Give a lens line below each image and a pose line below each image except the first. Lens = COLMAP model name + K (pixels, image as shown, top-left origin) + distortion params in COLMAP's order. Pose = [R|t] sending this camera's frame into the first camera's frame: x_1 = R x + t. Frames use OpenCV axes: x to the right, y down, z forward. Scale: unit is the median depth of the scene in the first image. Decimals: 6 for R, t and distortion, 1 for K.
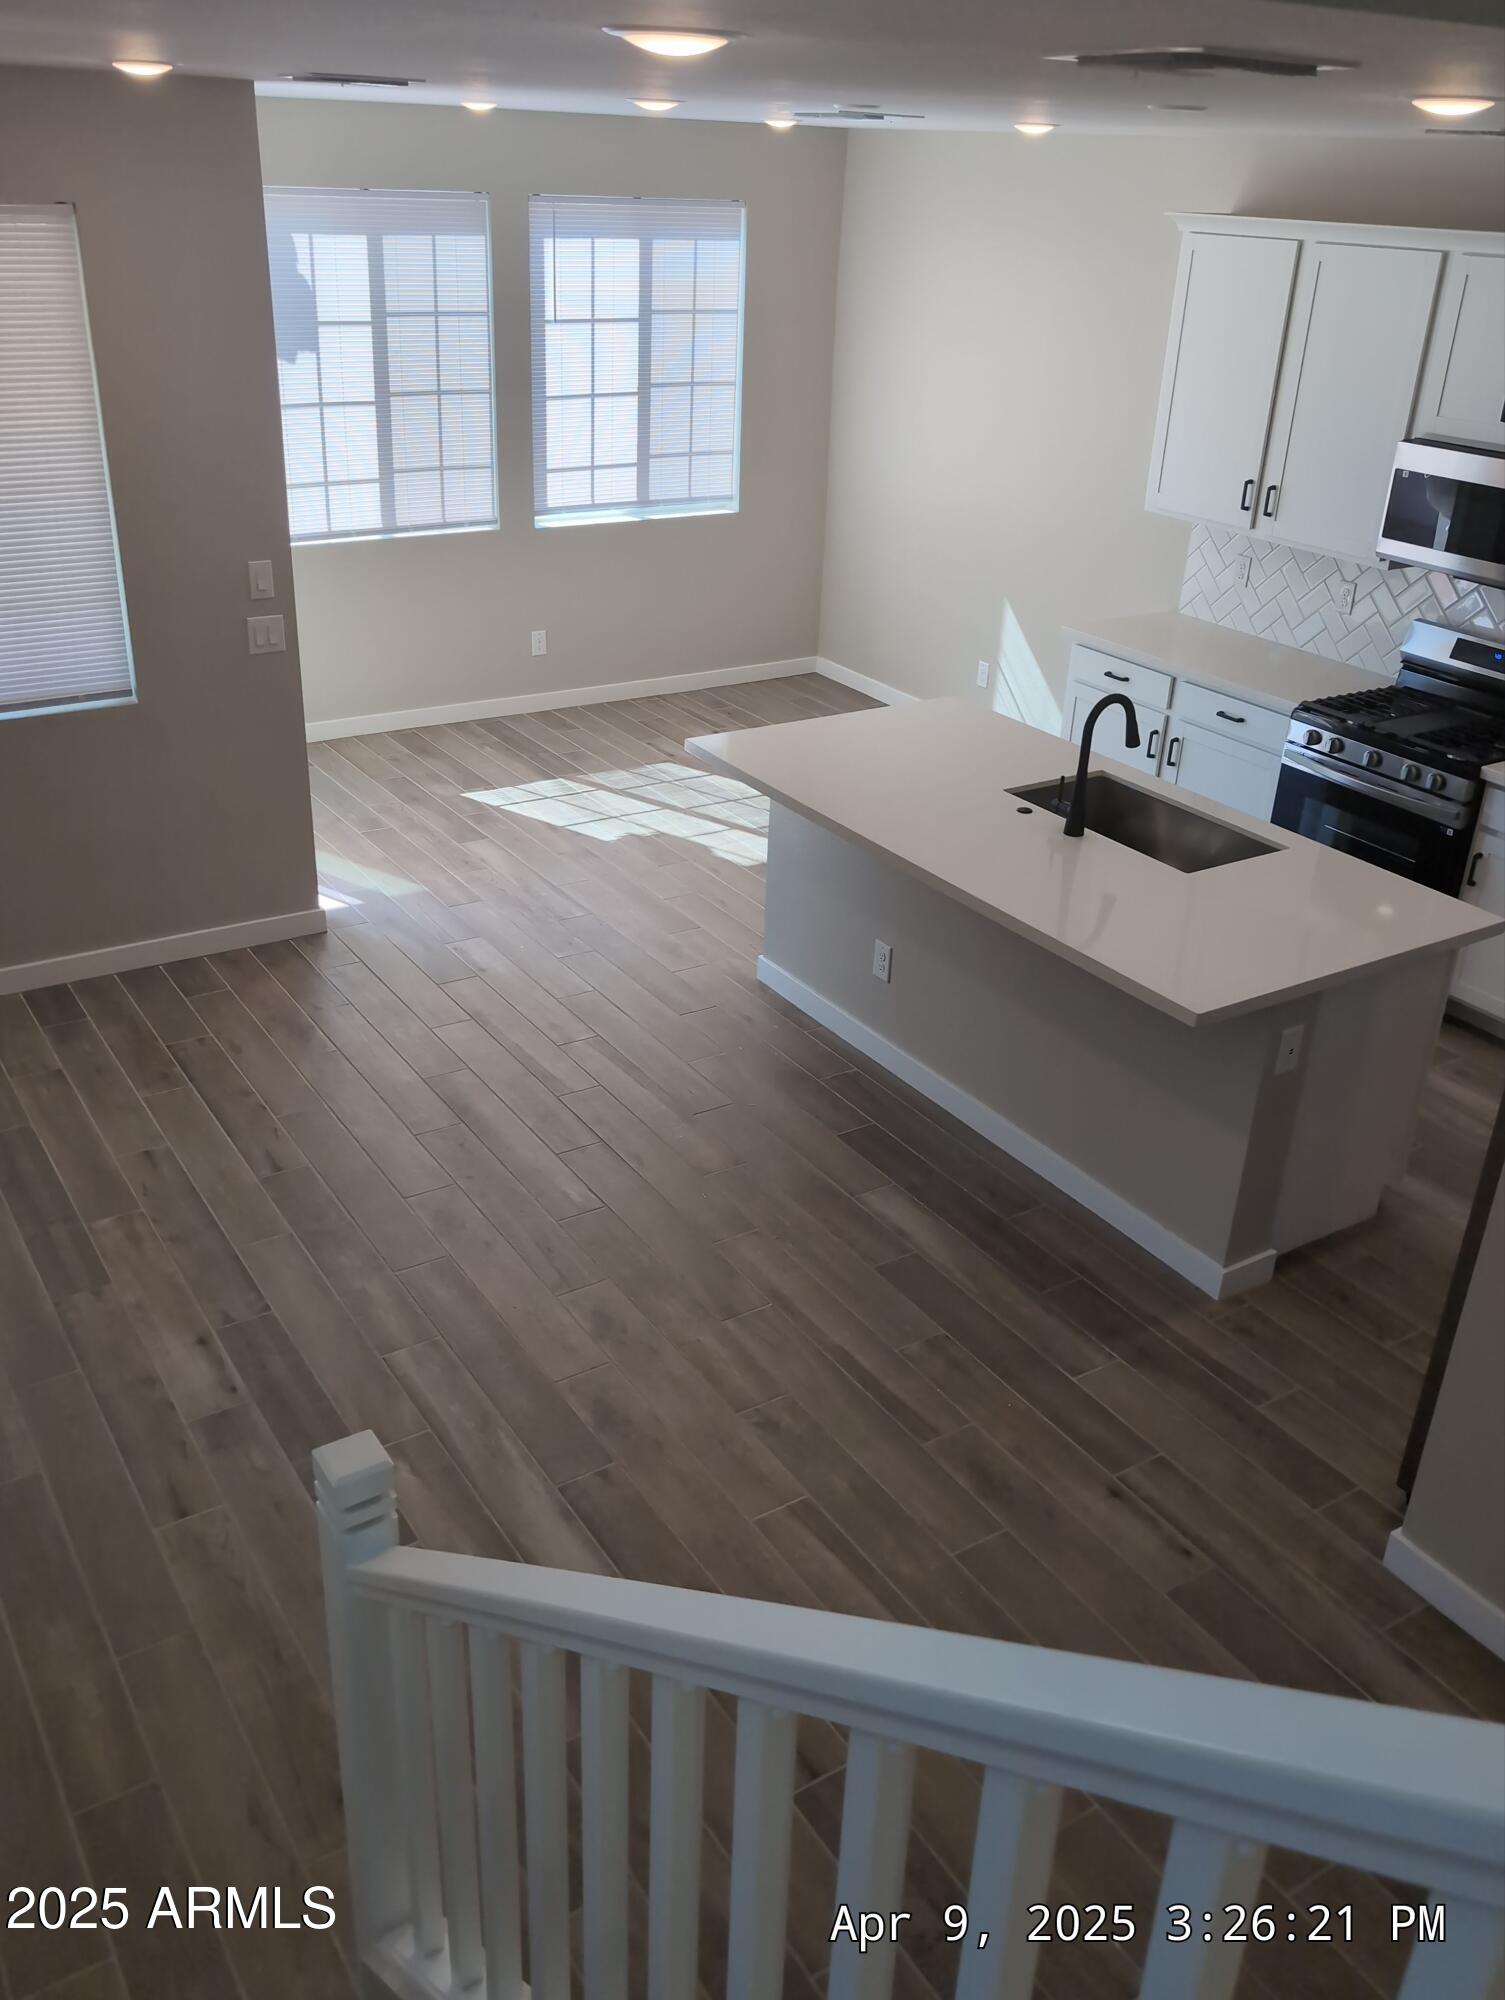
lens RADIAL K [[1700.1, 0, 756.6], [0, 1700.1, 998.2], [0, 0, 1]] dist [0.040794, -0.072765]
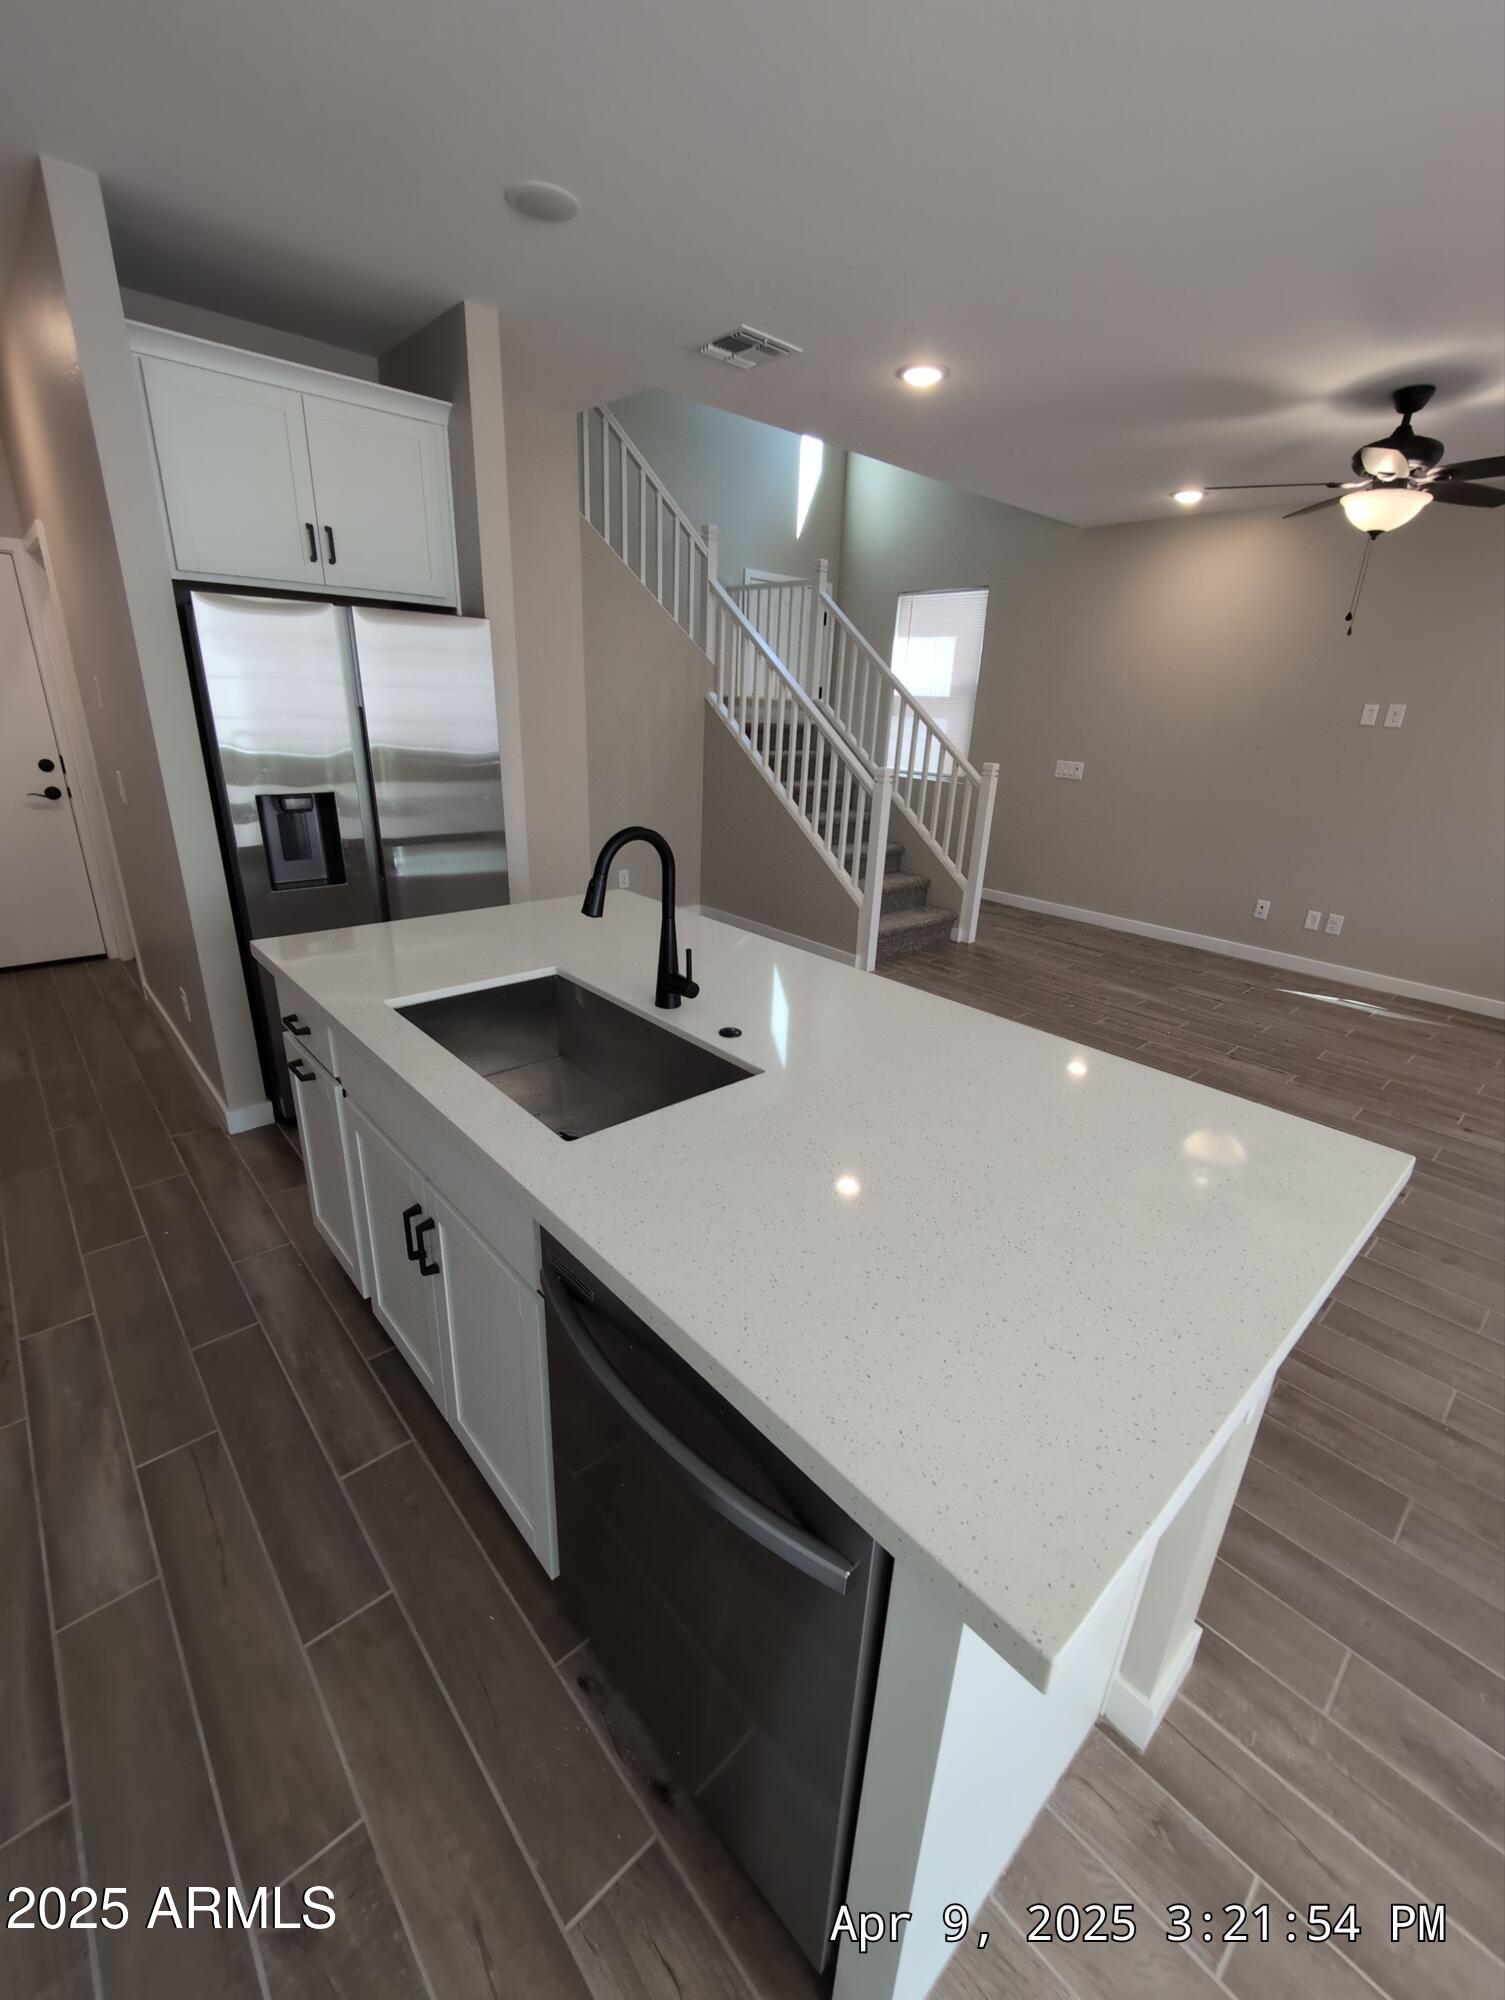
lens RADIAL K [[834.1, 0, 755.9], [0, 834.1, 1001.6], [0, 0, 1]] dist [0.011012, -0.005477]
pose [[-0.983717, -0.022274, -0.178336, 0.169101], [-0.144818, 0.685877, 0.713163, -0.291344], [0.106432, 0.727377, -0.677935, 0.986112]]
